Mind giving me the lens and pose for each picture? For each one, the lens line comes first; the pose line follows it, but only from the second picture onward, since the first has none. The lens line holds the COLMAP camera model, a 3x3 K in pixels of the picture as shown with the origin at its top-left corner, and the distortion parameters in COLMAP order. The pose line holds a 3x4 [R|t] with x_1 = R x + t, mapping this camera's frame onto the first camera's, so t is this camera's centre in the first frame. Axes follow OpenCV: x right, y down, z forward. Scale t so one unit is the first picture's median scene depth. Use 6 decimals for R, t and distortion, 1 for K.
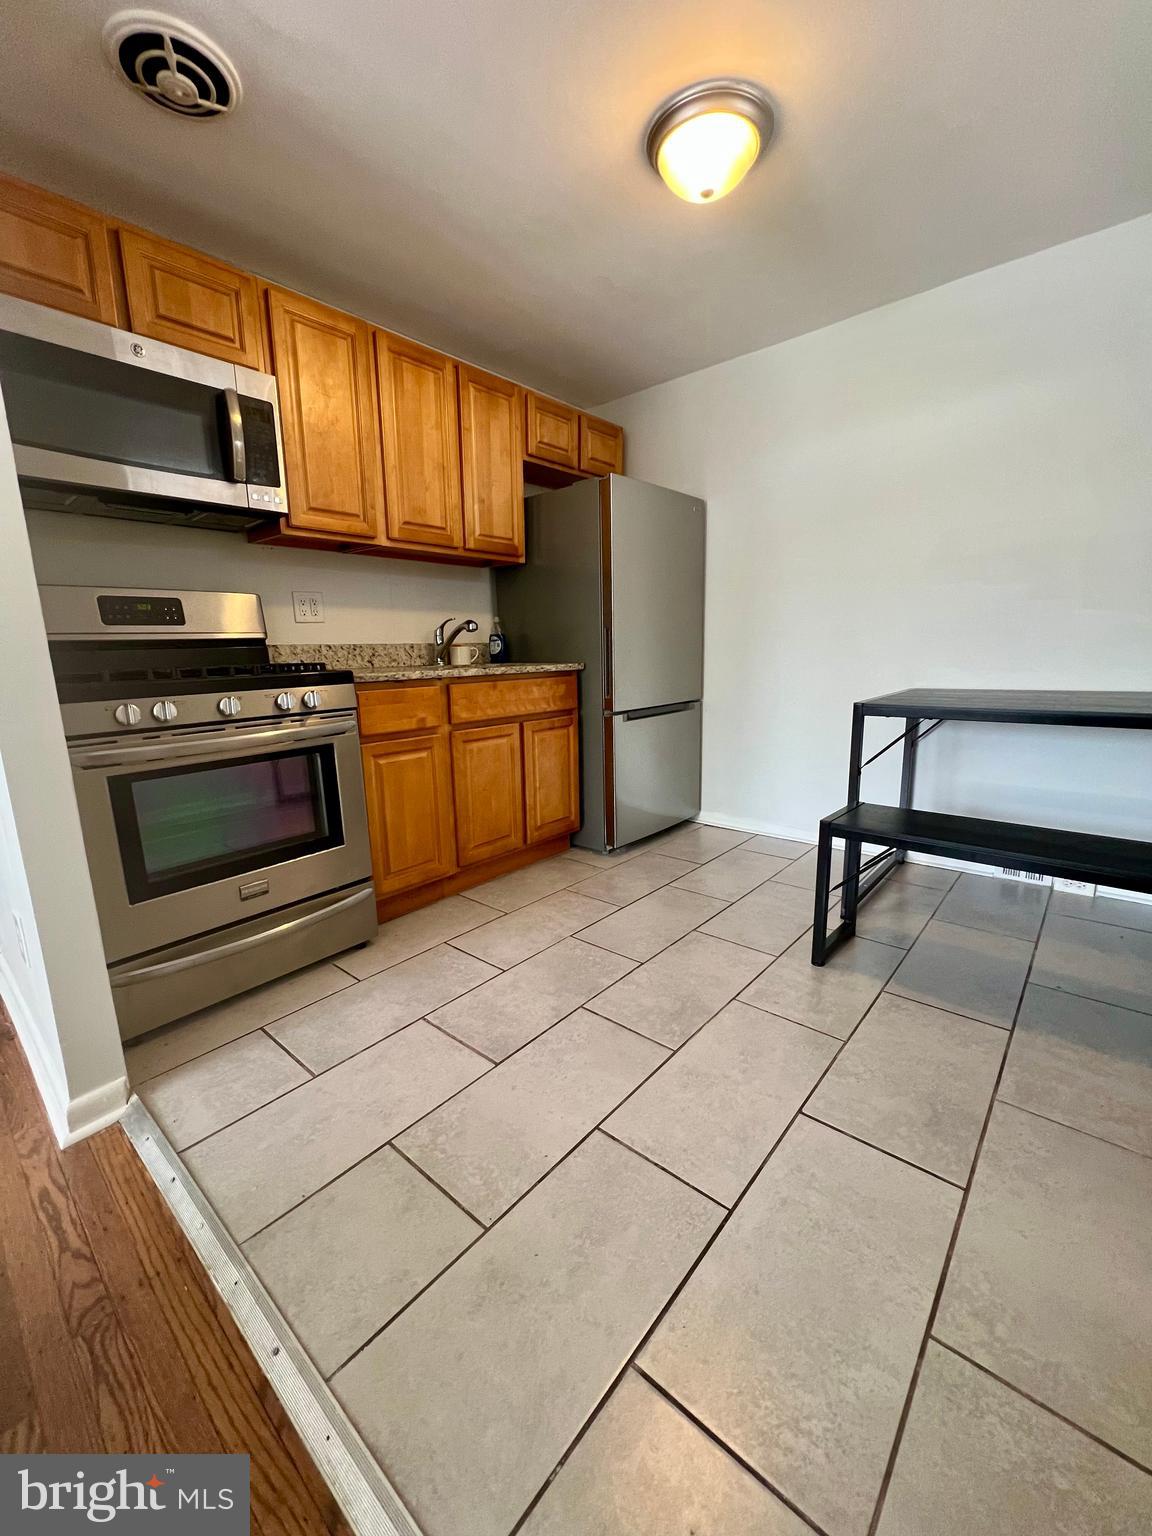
lens RADIAL K [[615.2, 0, 571.6], [0, 615.2, 763.7], [0, 0, 1]] dist [-0.002468, 0.000559]
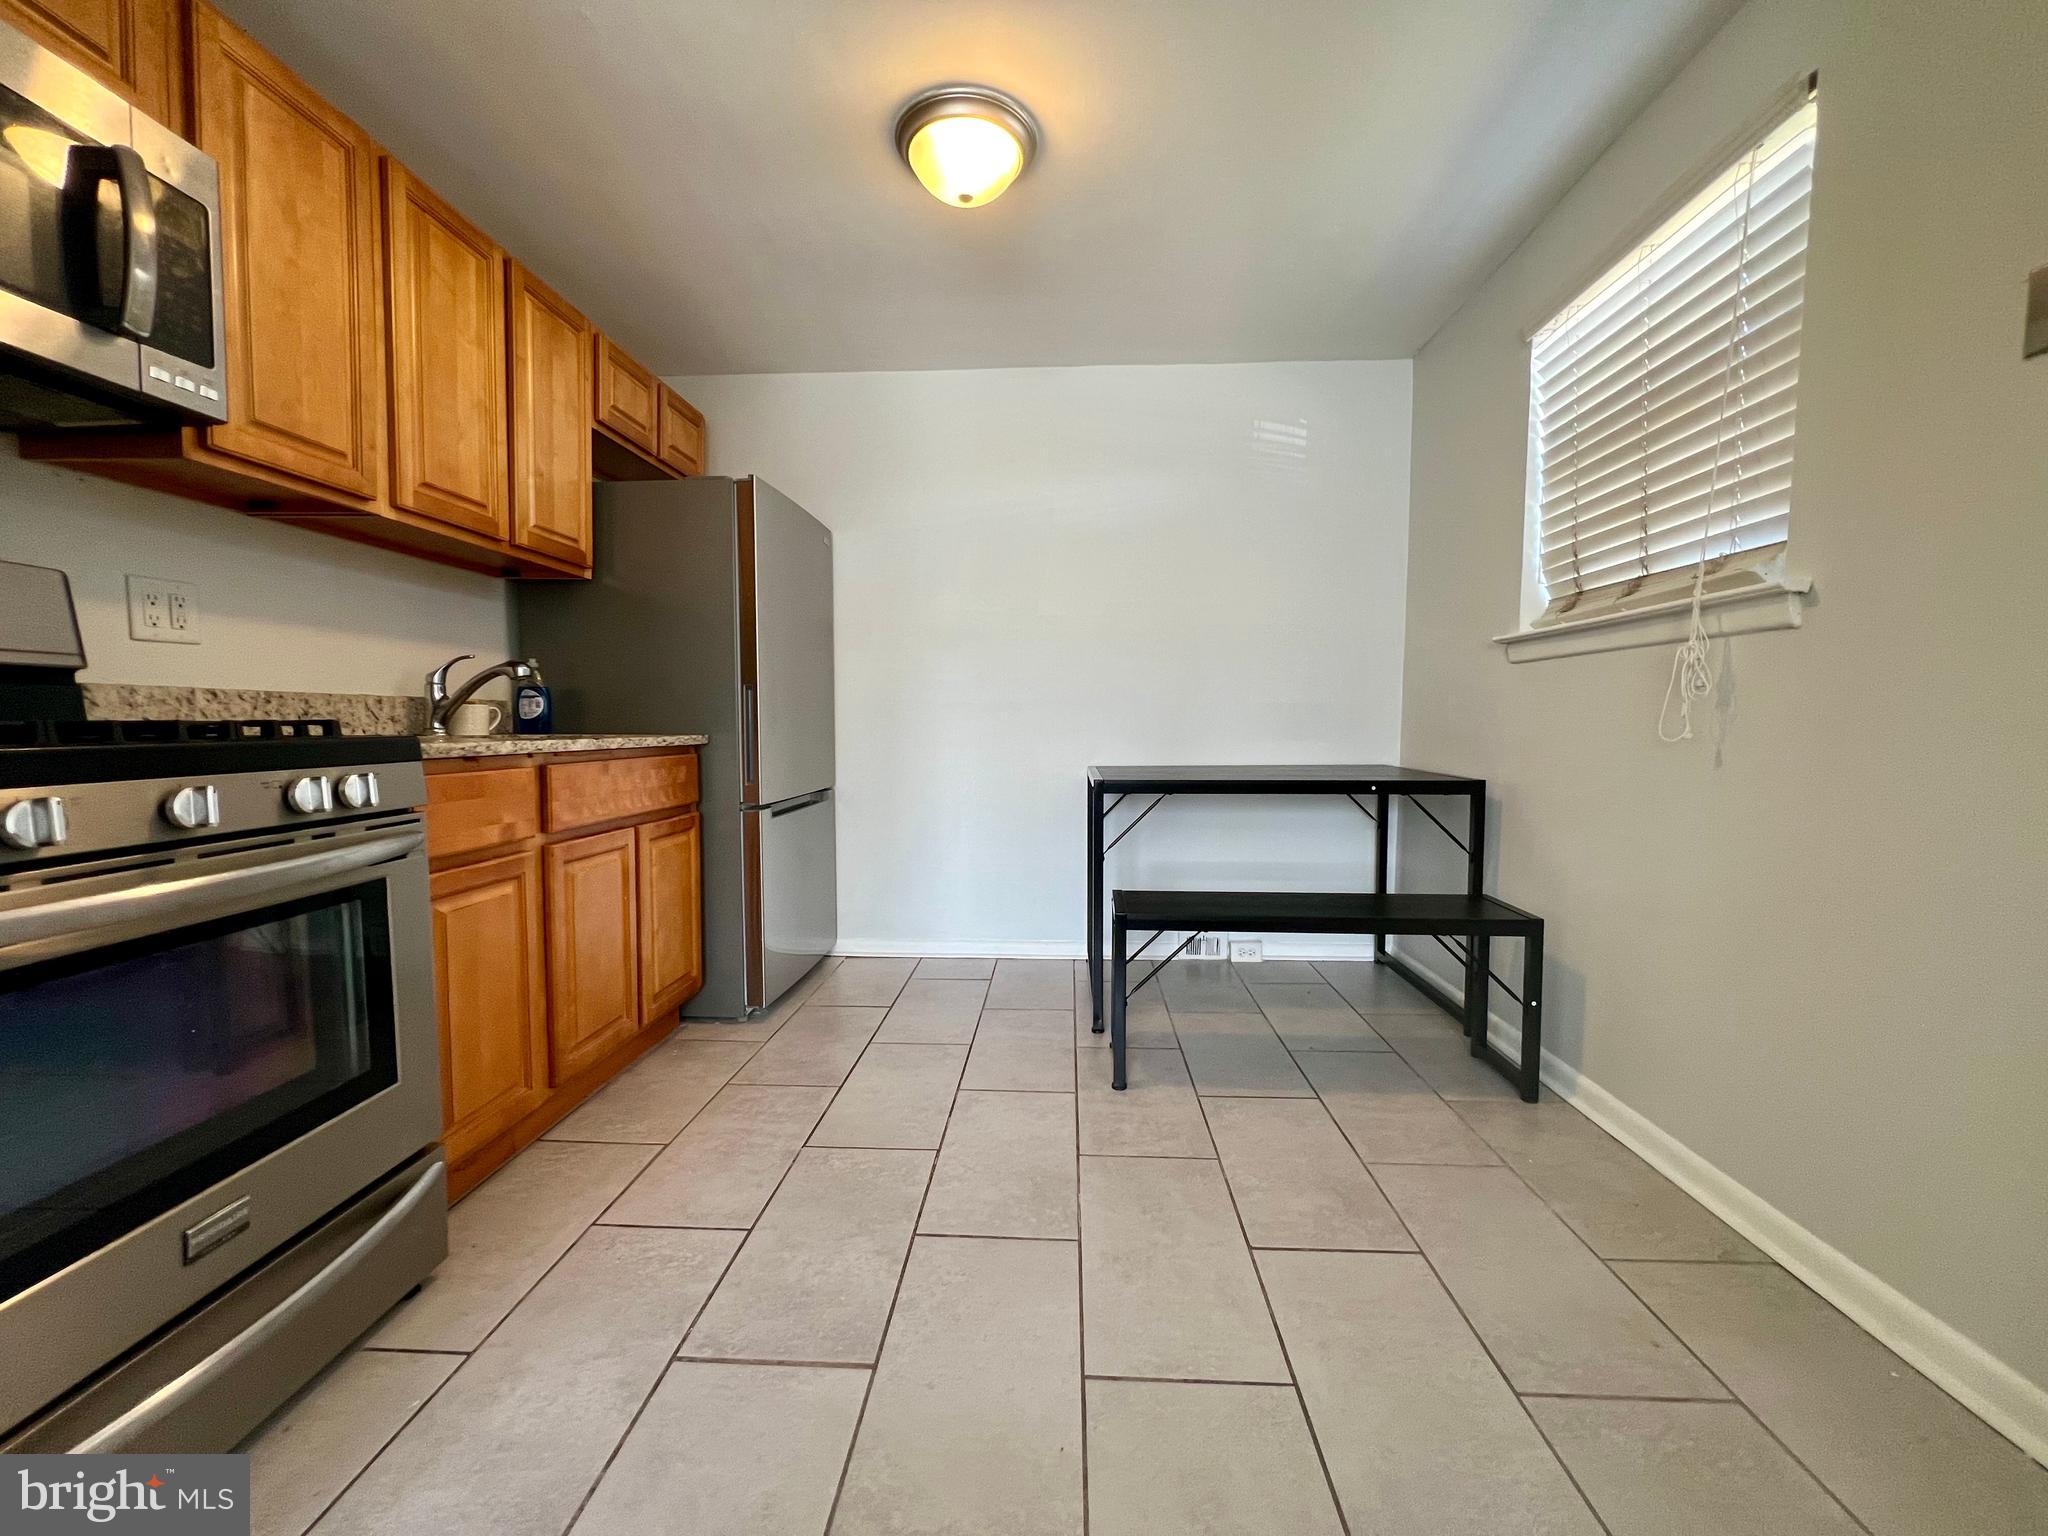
lens RADIAL K [[820.3, 0, 1019.5], [0, 820.3, 767.5], [0, 0, 1]] dist [-0.002468, 0.000559]
pose [[0.787734, -0.010662, 0.615923, -0.295272], [0.095750, 0.989817, -0.105326, -0.001681], [-0.608529, 0.141943, 0.780734, 0.110146]]
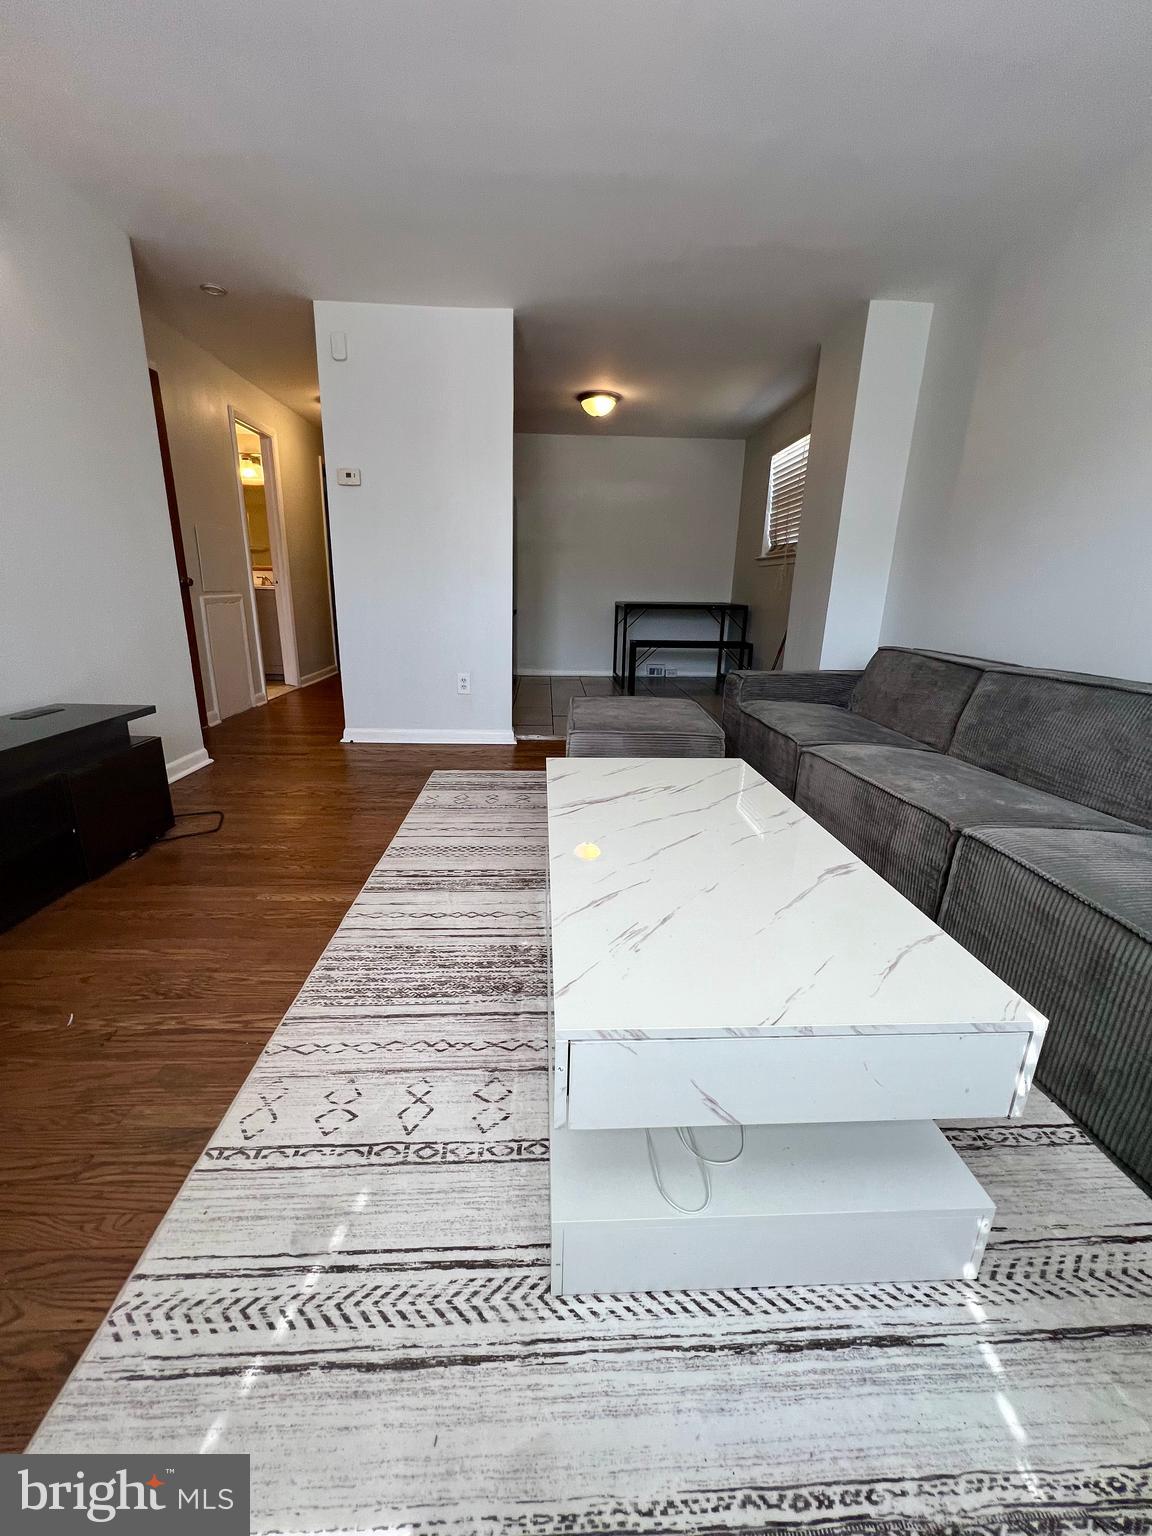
lens RADIAL K [[615.7, 0, 573.7], [0, 615.7, 769.0], [0, 0, 1]] dist [-0.002982, 0.000968]
pose [[0.719161, -0.161289, 0.675864, -1.381599], [0.094692, 0.986361, 0.134629, 0.194742], [-0.688361, -0.032821, 0.724626, -0.701859]]
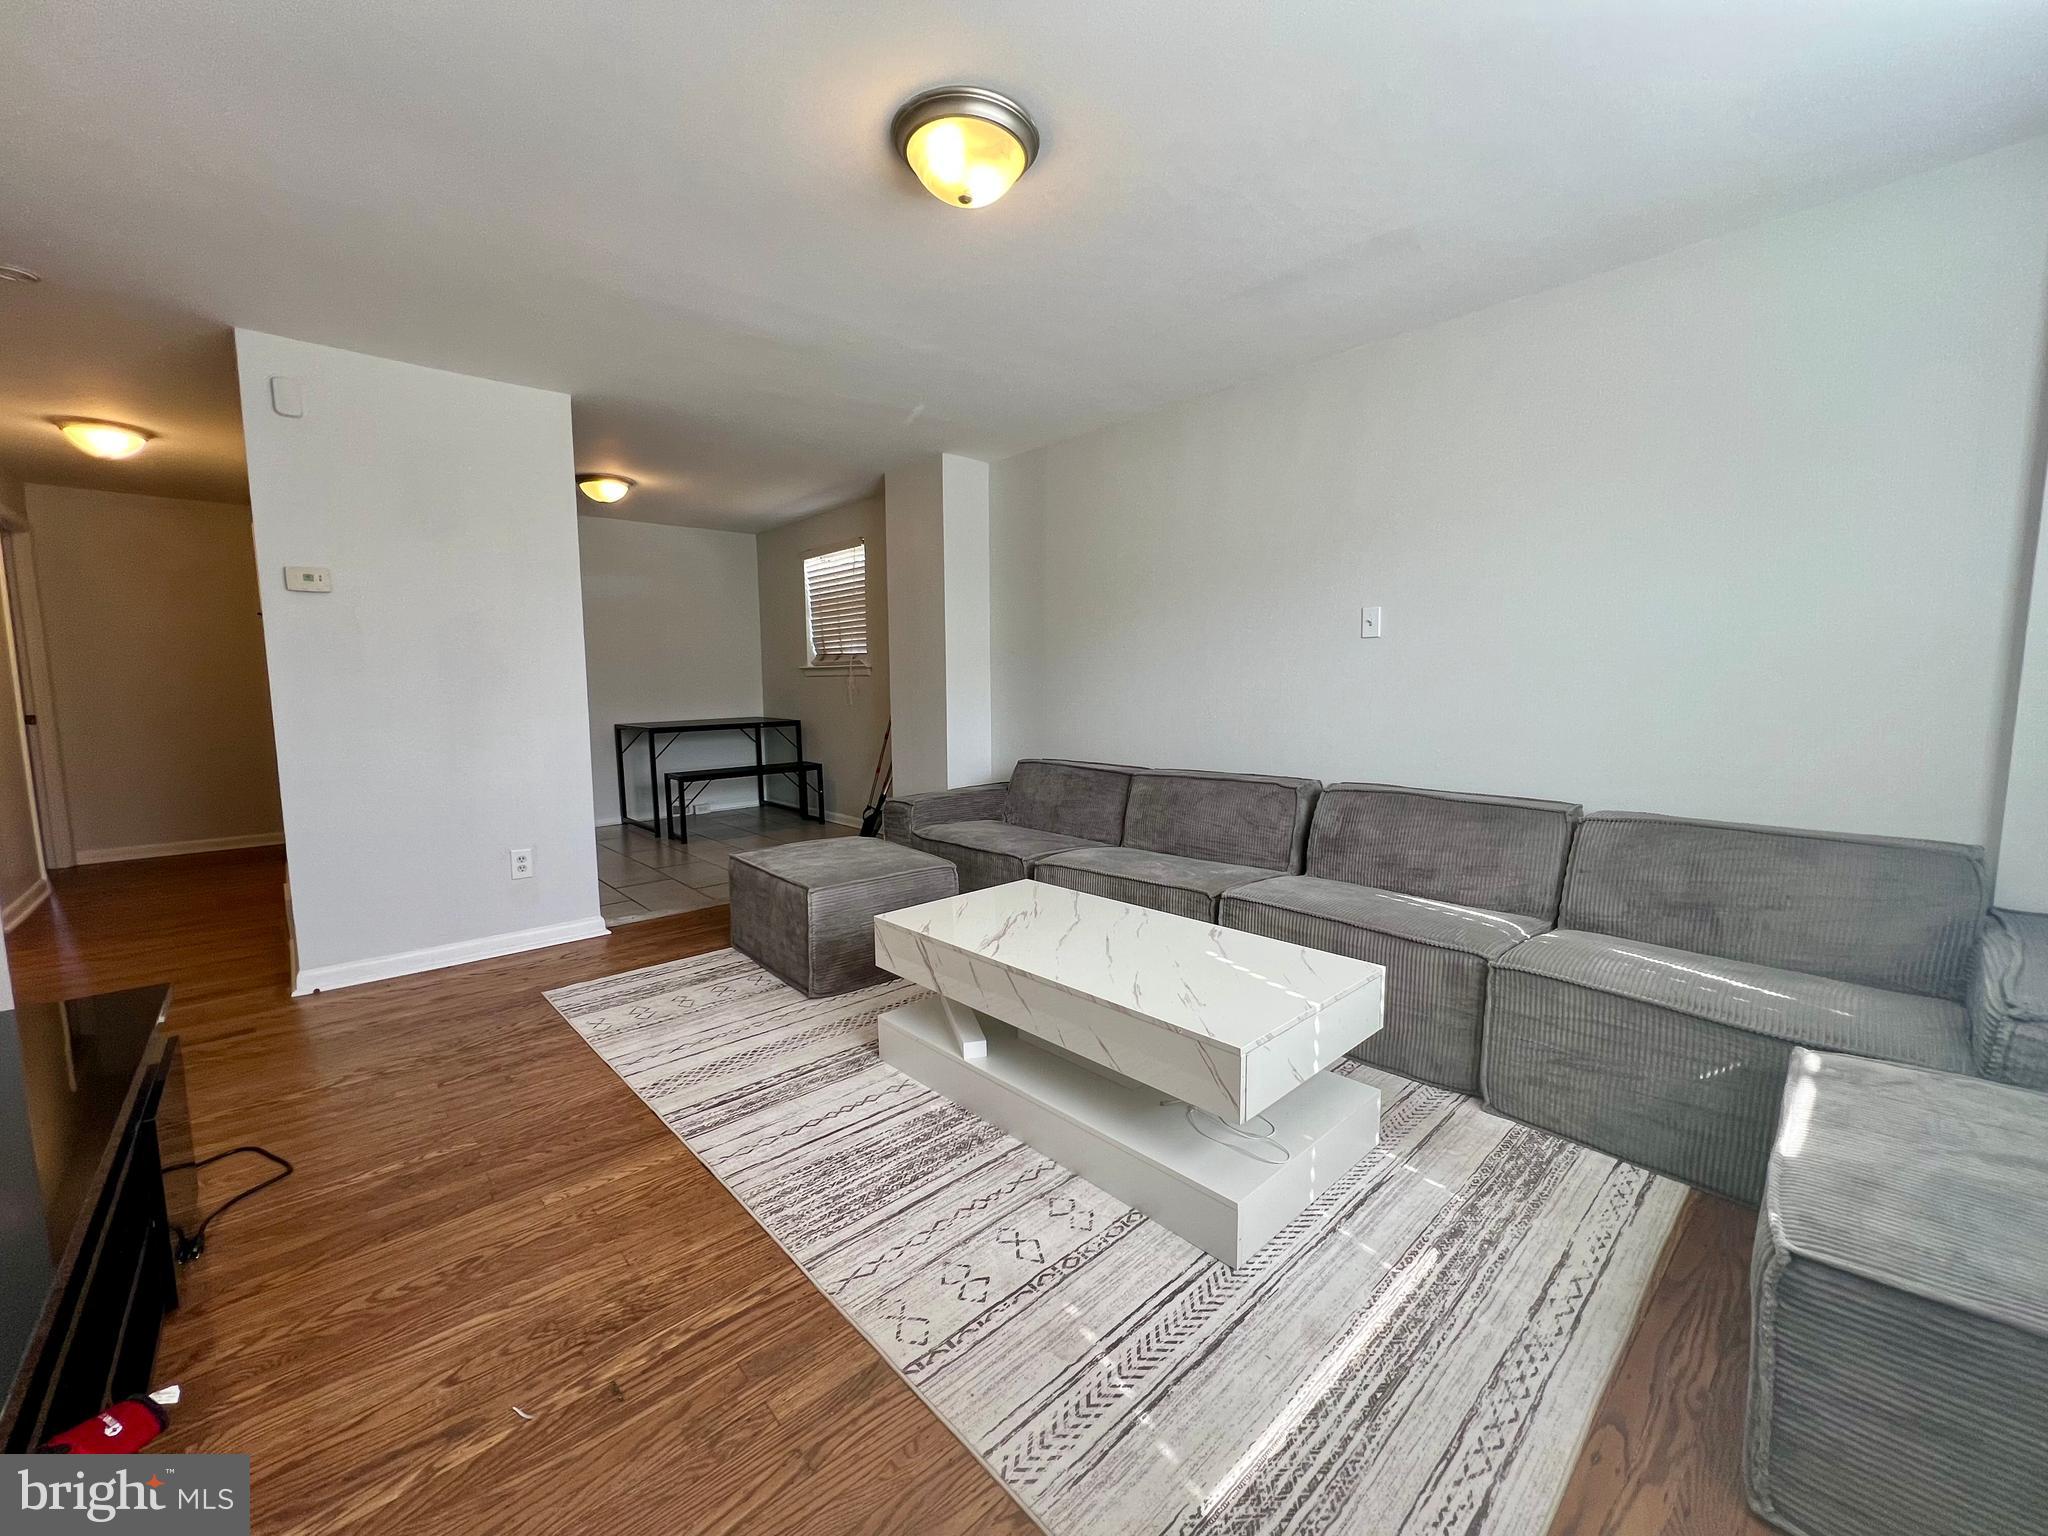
lens RADIAL K [[820.3, 0, 1022.8], [0, 820.3, 772.8], [0, 0, 1]] dist [-0.002468, 0.000559]
pose [[0.103689, -0.092709, 0.990280, -1.804283], [0.196310, 0.977968, 0.071002, 0.082539], [-0.975044, 0.187039, 0.119604, -0.442661]]
